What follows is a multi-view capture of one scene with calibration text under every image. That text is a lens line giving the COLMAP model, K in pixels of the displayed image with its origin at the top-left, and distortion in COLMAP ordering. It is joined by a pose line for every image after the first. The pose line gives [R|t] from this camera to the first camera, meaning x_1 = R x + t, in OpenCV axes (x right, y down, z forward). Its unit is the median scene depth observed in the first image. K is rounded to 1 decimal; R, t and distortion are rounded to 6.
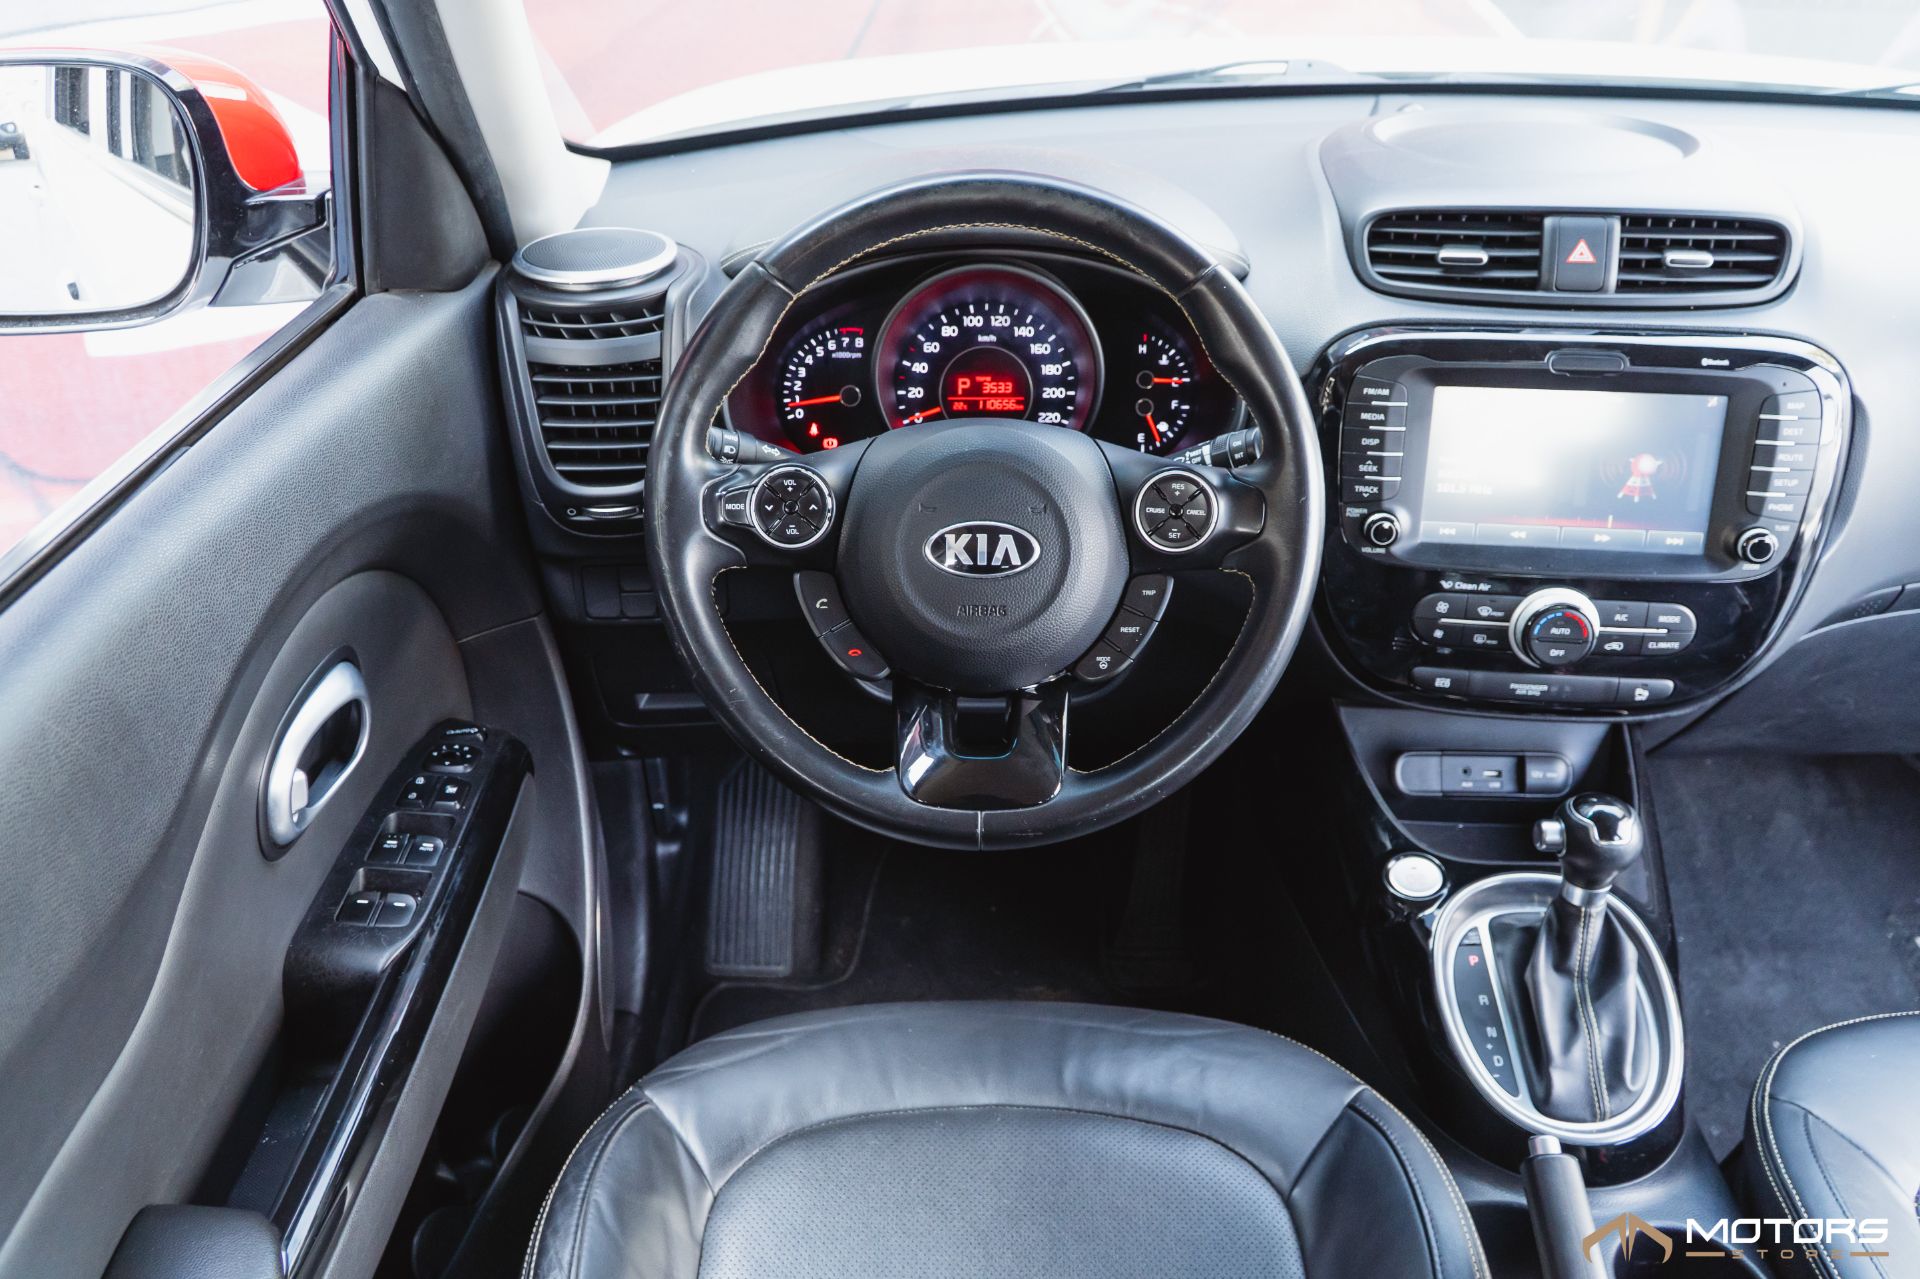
lens RADIAL K [[1533.0, 0, 960.0], [0, 1533.0, 639.5], [0, 0, 1]] dist [-0.002986, -0.000086]
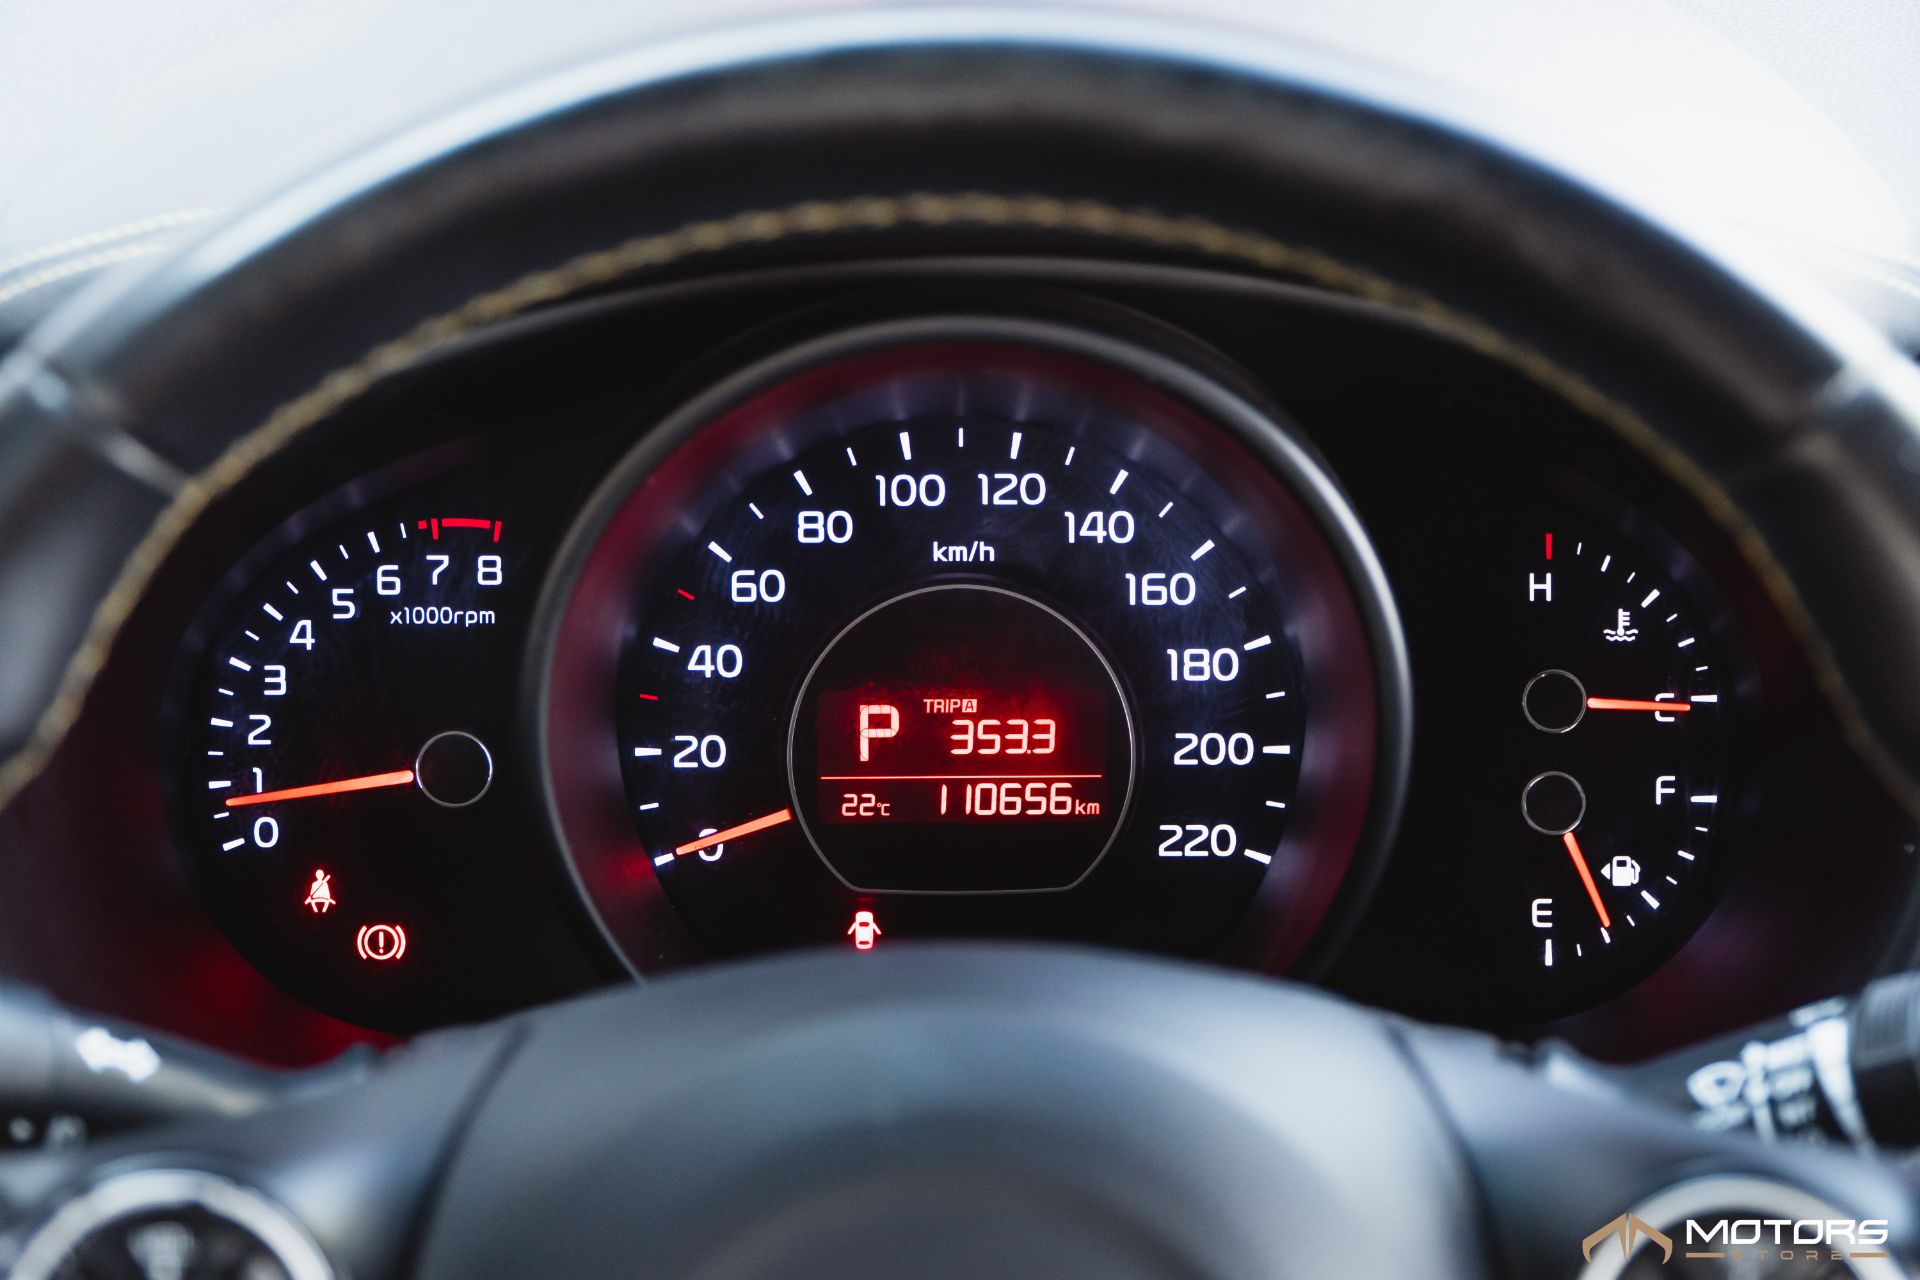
lens RADIAL K [[4541.0, 0, 960.0], [0, 4541.0, 640.0], [0, 0, 1]] dist [0.088117, 0.370182]
pose [[0.999845, -0.008646, 0.015364, 0.004604], [0.010382, 0.993104, -0.116774, -0.087637], [-0.014248, 0.116915, 0.993040, 0.207143]]
